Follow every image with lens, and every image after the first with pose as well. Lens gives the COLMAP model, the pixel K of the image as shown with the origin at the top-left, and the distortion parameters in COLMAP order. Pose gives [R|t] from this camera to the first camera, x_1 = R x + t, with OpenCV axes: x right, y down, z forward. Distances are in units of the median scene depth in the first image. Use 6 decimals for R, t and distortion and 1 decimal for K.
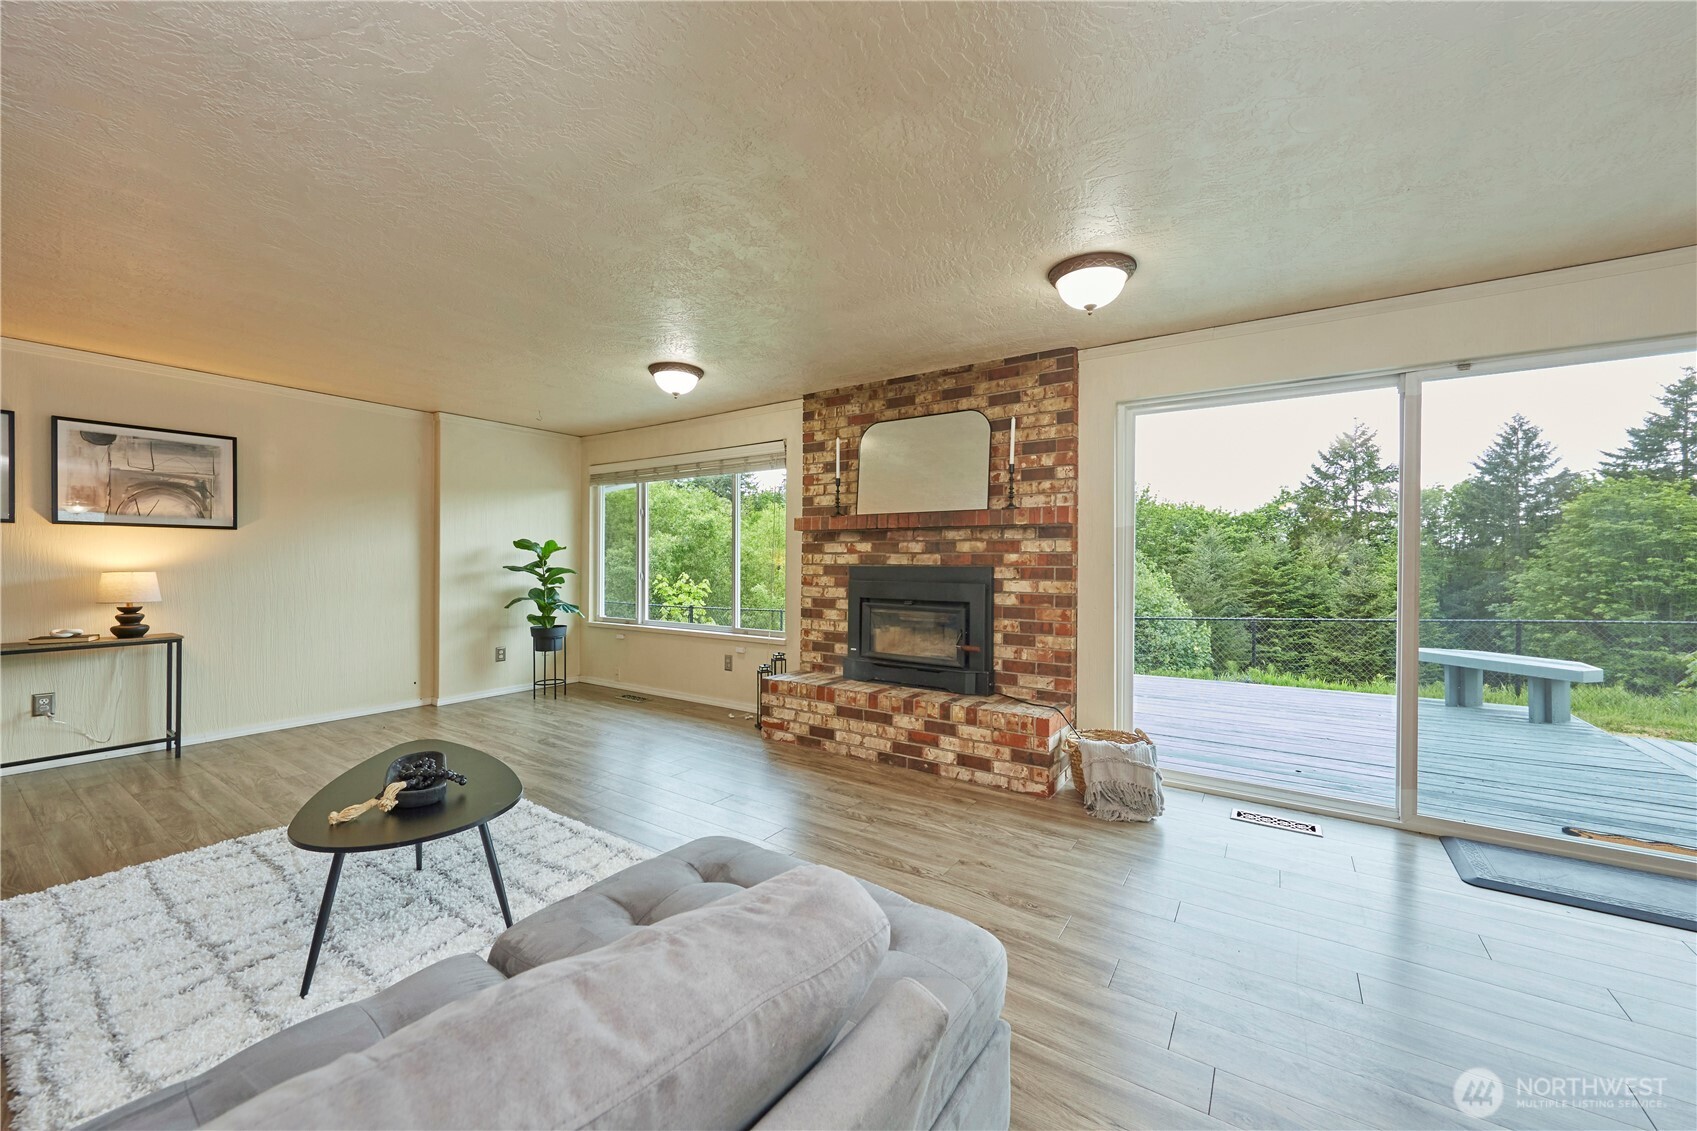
lens RADIAL K [[638.0, 0, 830.9], [0, 638.0, 565.1], [0, 0, 1]] dist [0.002697, -0.001203]
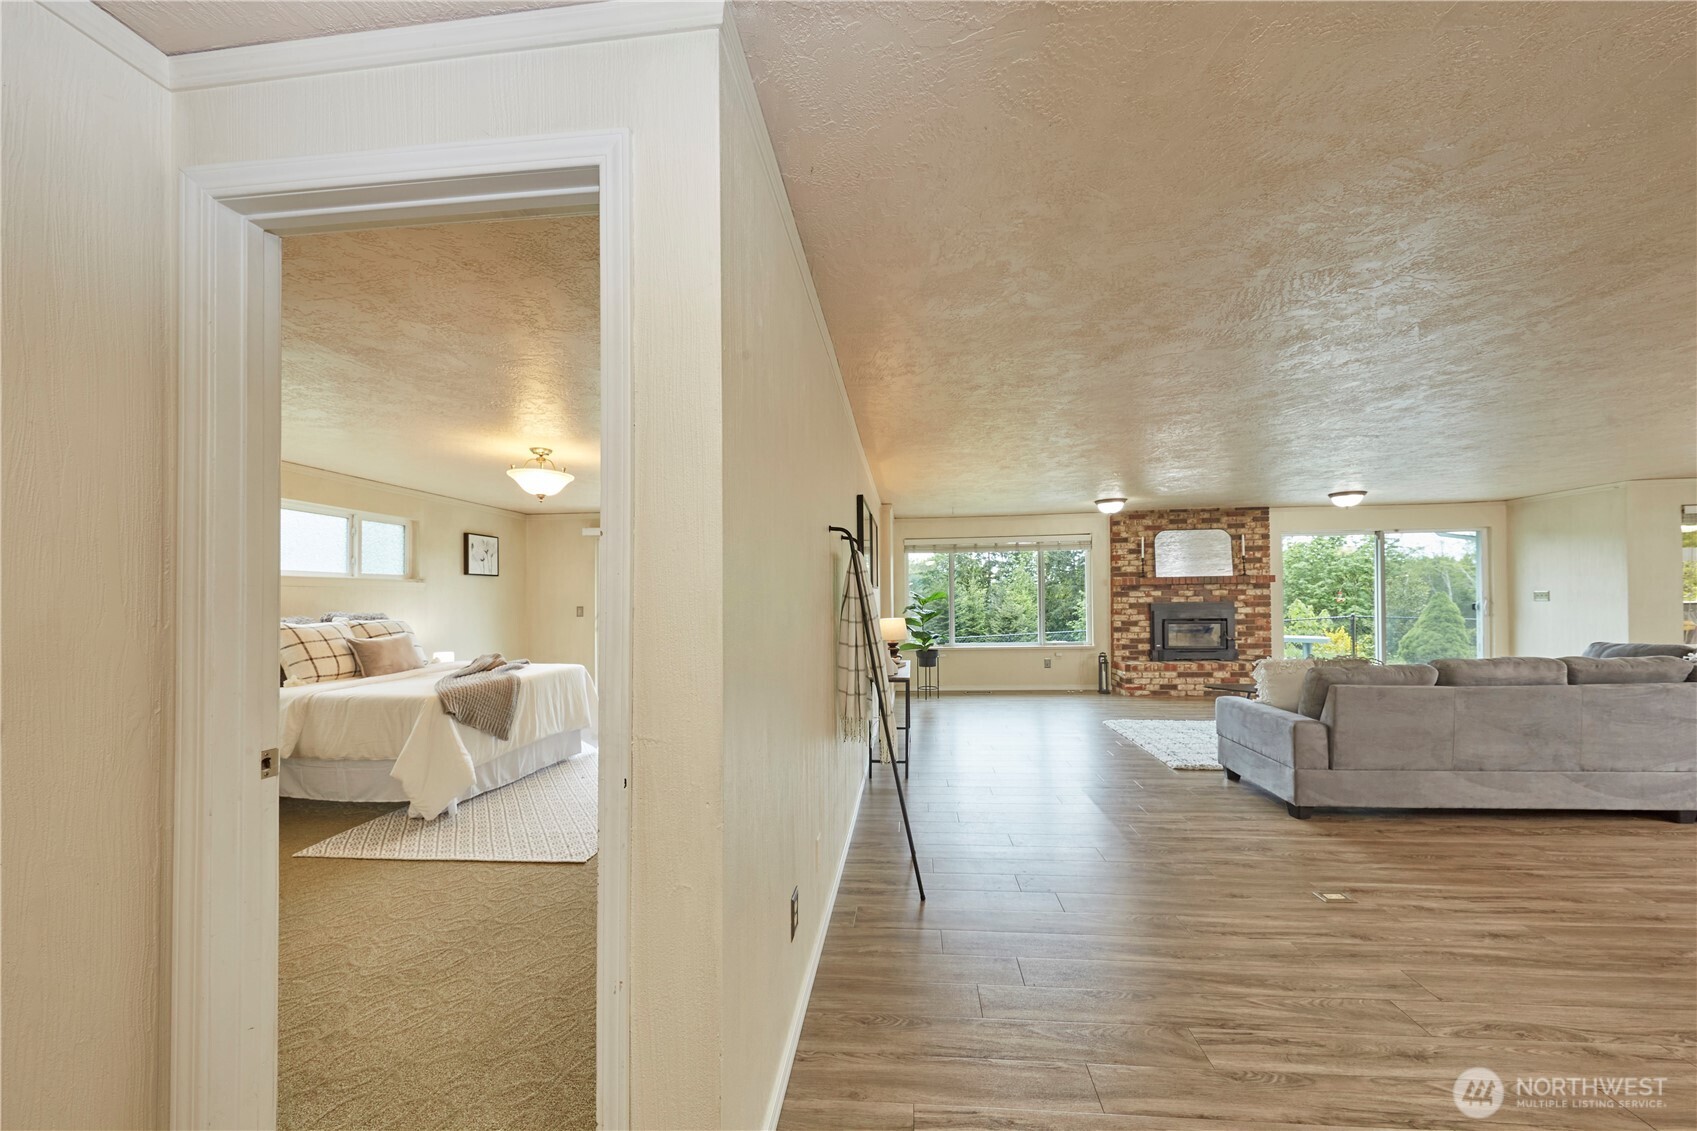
lens RADIAL K [[574.8, 0, 834.5], [0, 574.8, 600.3], [0, 0, 1]] dist [-0.002702, -0.001497]
pose [[0.890395, -0.021793, 0.454667, -1.684694], [0.024733, 0.999694, -0.000518, -0.031773], [-0.454516, 0.011707, 0.890662, -0.120495]]
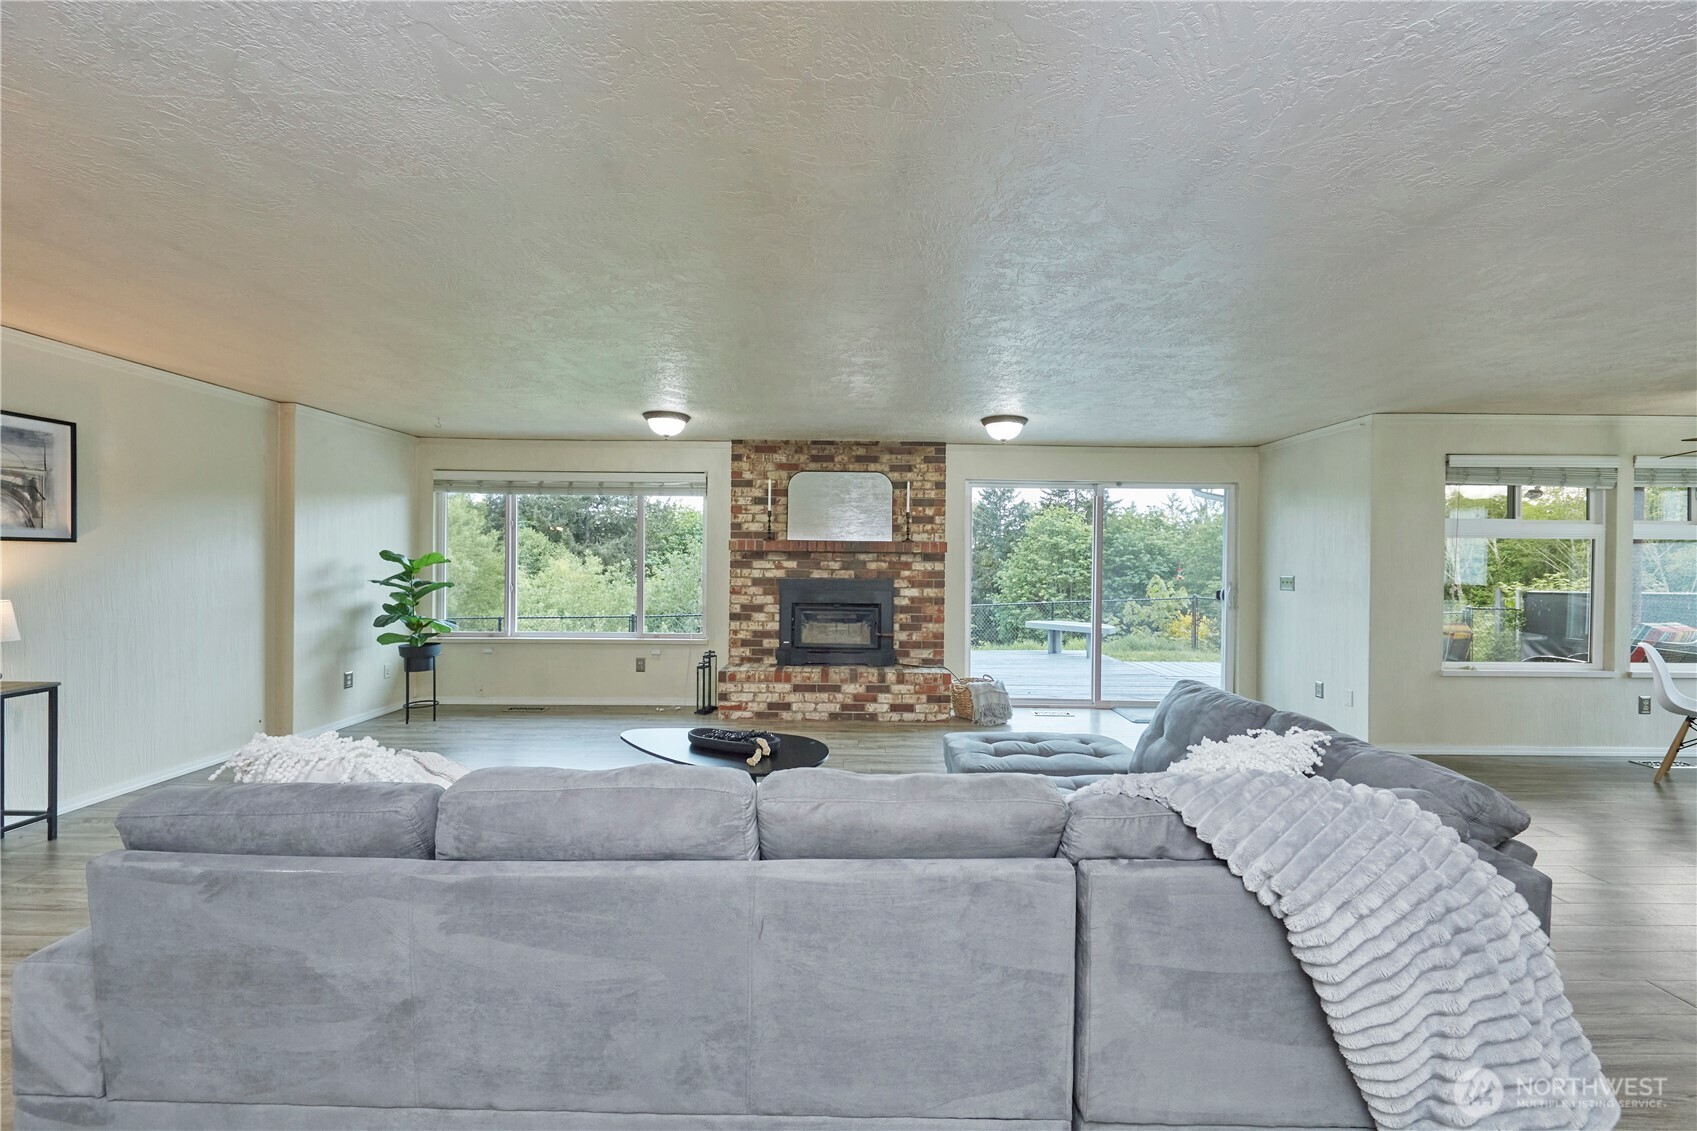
lens RADIAL K [[638.0, 0, 840.5], [0, 638.0, 567.0], [0, 0, 1]] dist [0.002697, -0.001203]
pose [[0.831969, -0.003103, 0.554813, -0.614681], [-0.001248, 0.999971, 0.007464, -0.033937], [-0.554820, -0.006903, 0.831942, -0.158350]]
